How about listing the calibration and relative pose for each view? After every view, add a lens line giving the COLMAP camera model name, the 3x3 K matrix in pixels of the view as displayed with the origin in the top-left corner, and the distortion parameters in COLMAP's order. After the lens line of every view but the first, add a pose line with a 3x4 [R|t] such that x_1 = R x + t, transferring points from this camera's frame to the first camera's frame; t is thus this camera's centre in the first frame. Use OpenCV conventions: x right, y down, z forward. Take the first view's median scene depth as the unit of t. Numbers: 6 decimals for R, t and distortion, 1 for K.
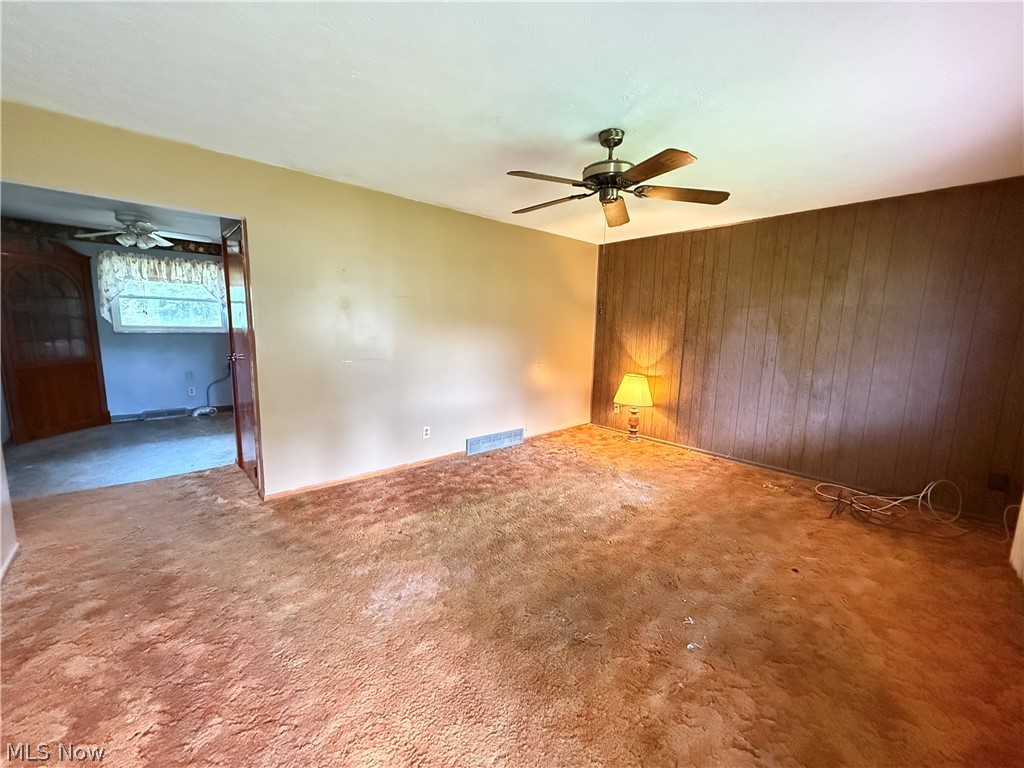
lens RADIAL K [[409.6, 0, 510.3], [0, 409.6, 385.3], [0, 0, 1]] dist [-0.000430, 0.000390]
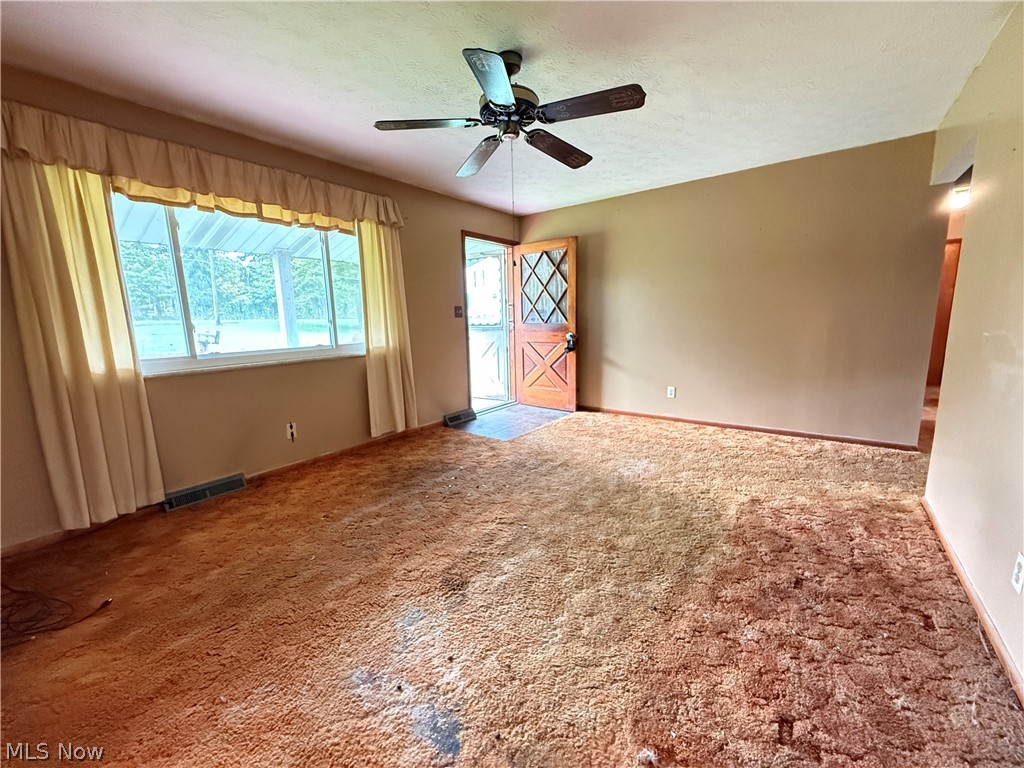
lens RADIAL K [[409.6, 0, 512.3], [0, 409.6, 380.8], [0, 0, 1]] dist [-0.000430, 0.000390]
pose [[-0.980239, 0.031836, -0.195236, 0.369990], [-0.026620, 0.956757, 0.289667, -0.171878], [0.196016, 0.289140, -0.937004, 1.734302]]
